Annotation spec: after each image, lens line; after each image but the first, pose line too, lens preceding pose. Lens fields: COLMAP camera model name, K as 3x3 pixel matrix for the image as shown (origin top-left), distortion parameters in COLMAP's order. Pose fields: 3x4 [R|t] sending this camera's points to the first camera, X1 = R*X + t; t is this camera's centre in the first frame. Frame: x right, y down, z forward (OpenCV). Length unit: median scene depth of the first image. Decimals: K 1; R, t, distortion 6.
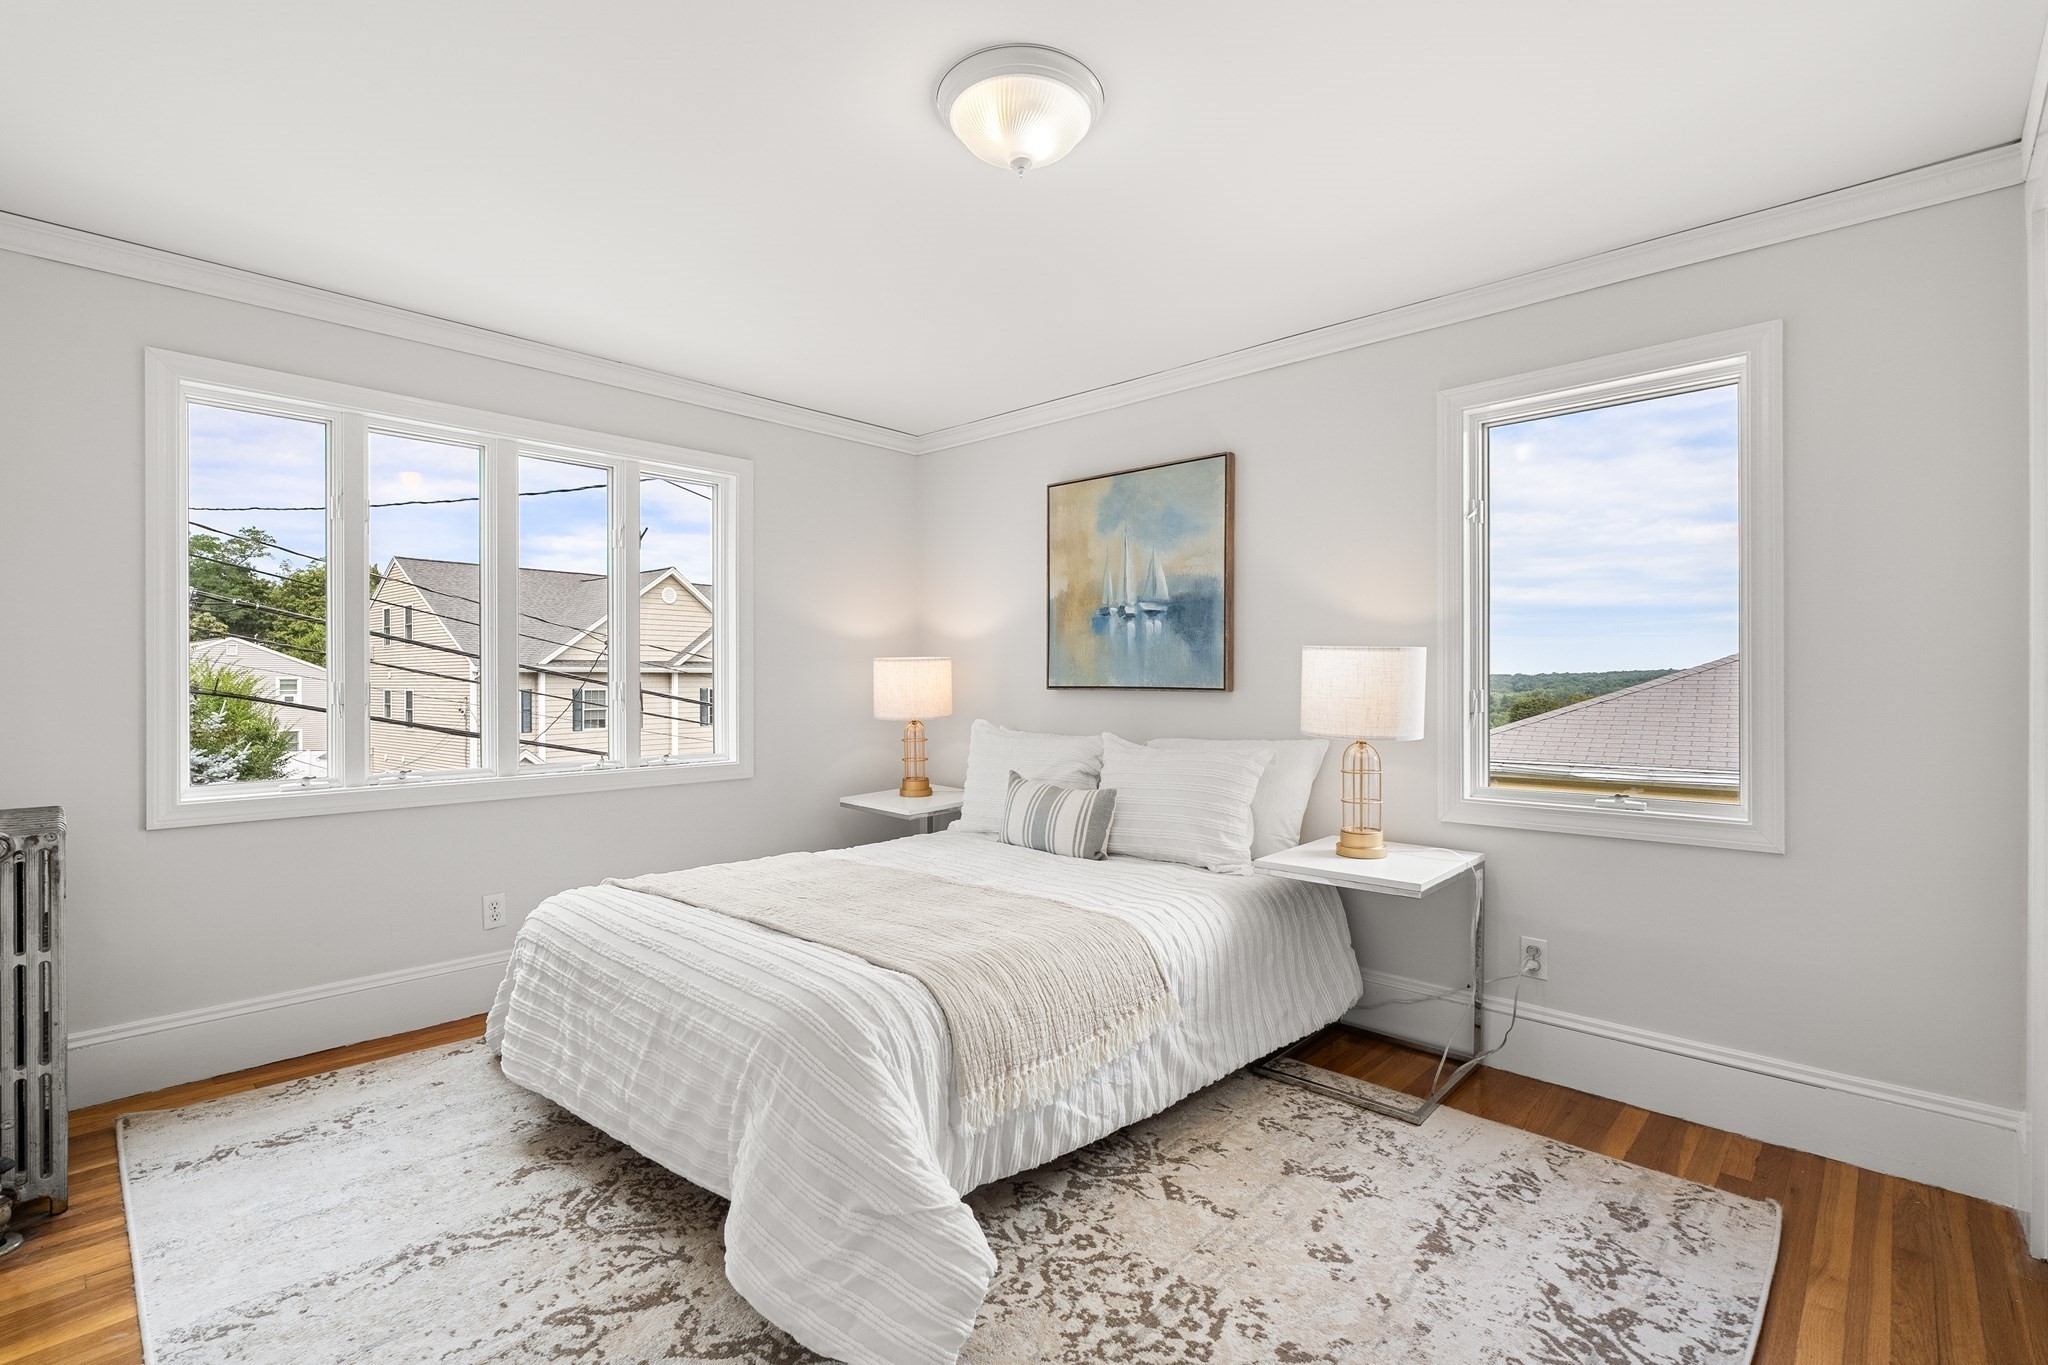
lens RADIAL K [[932.5, 0, 1022.5], [0, 932.5, 688.1], [0, 0, 1]] dist [-0.003230, 0.000203]
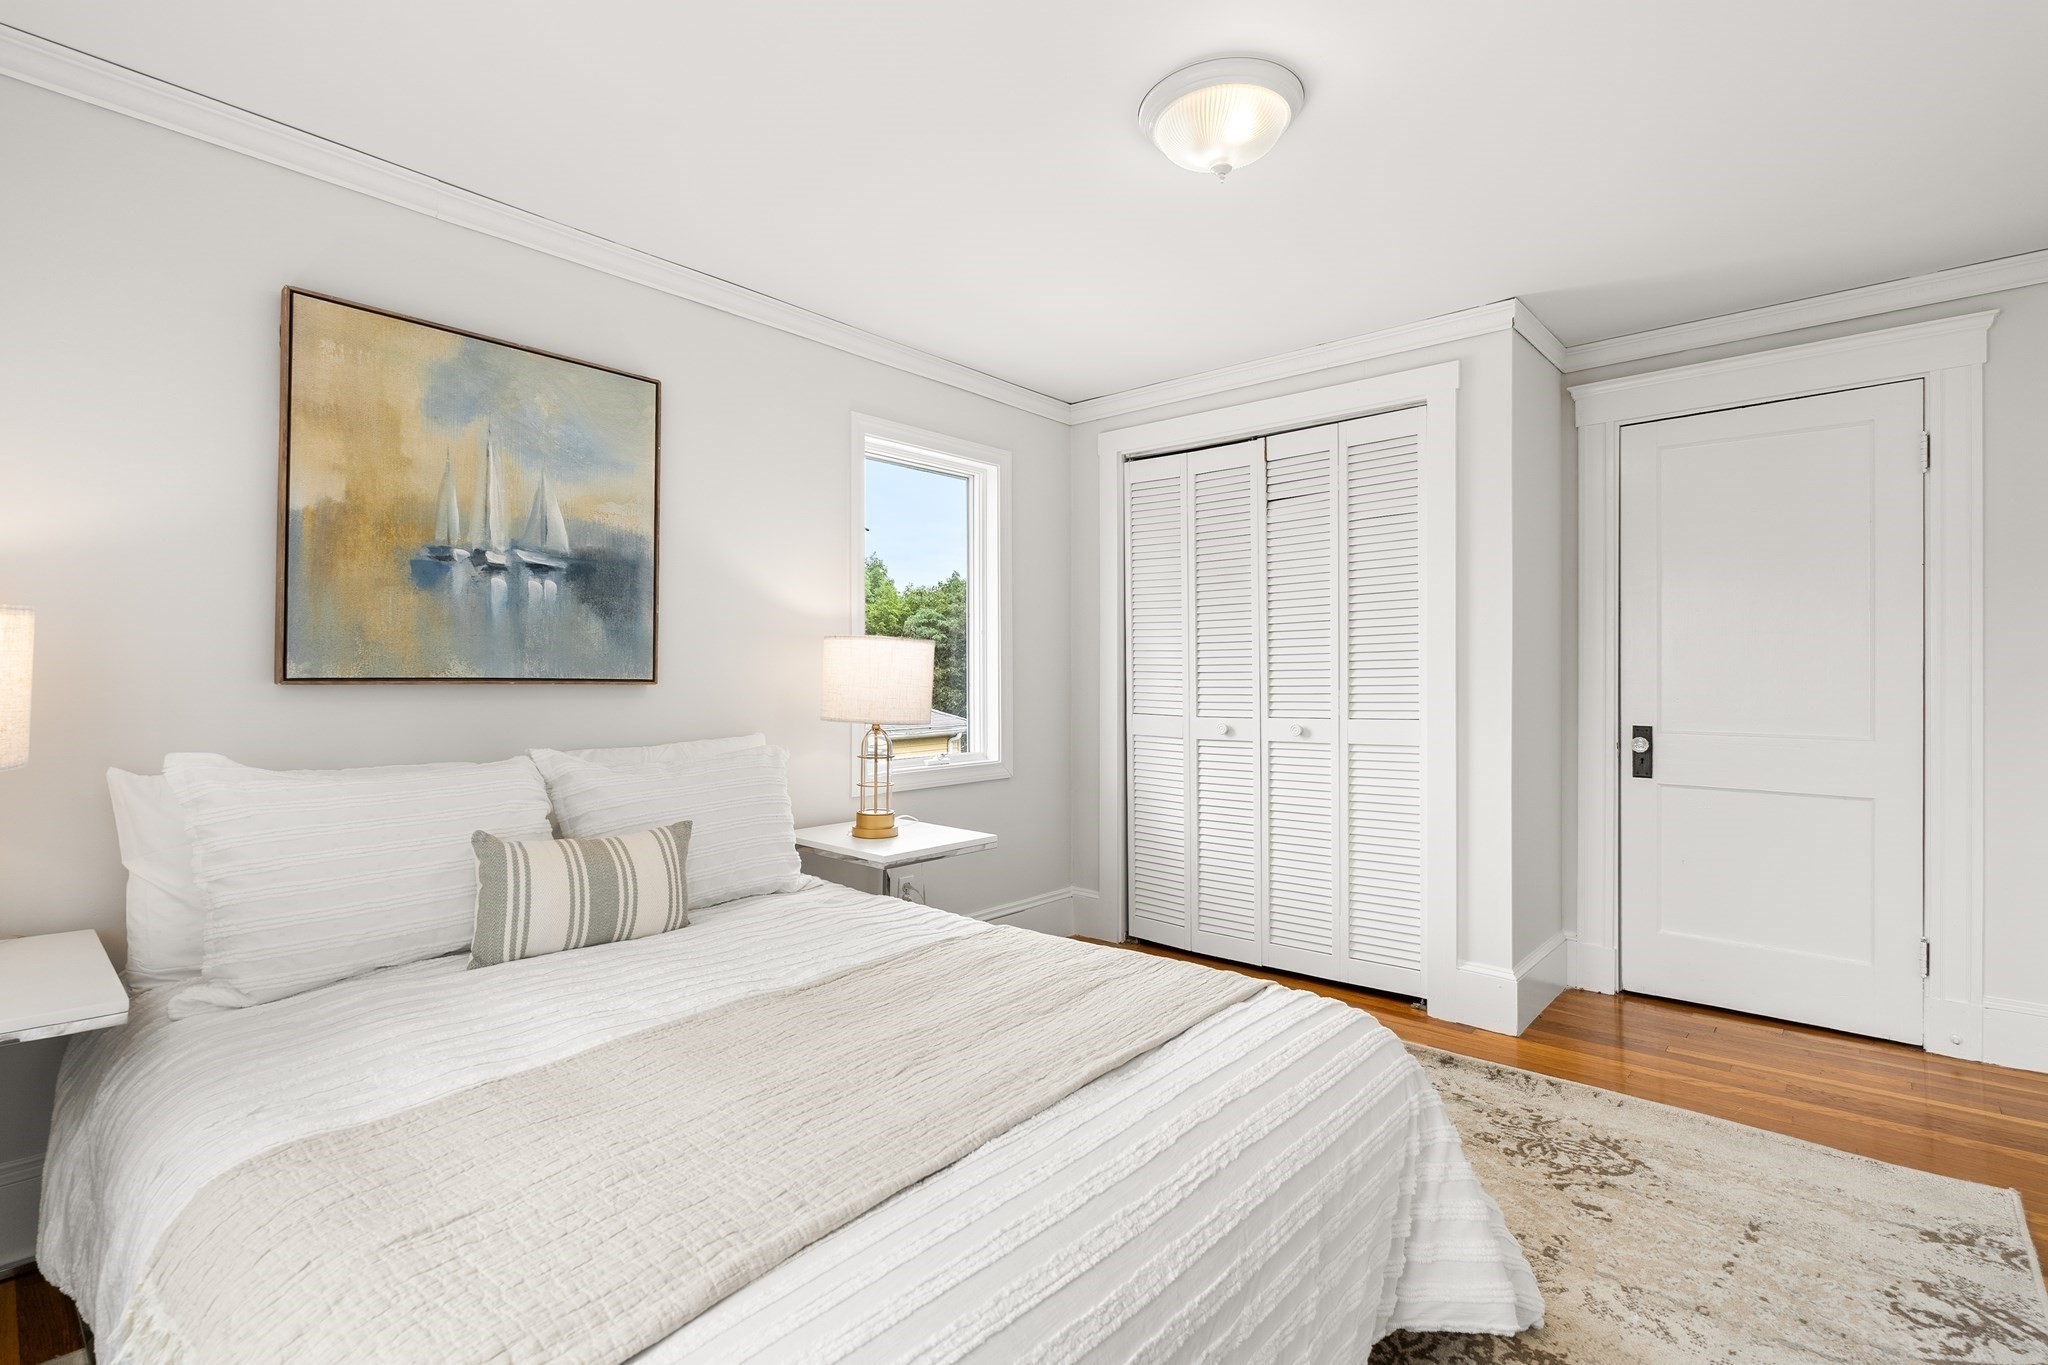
lens RADIAL K [[932.5, 0, 1022.5], [0, 932.5, 688.1], [0, 0, 1]] dist [-0.003230, 0.000203]
pose [[-0.019116, -0.008501, 0.999781, -0.535239], [0.010700, 0.999905, 0.008706, 0.003709], [-0.999760, 0.010864, -0.019023, 0.657450]]
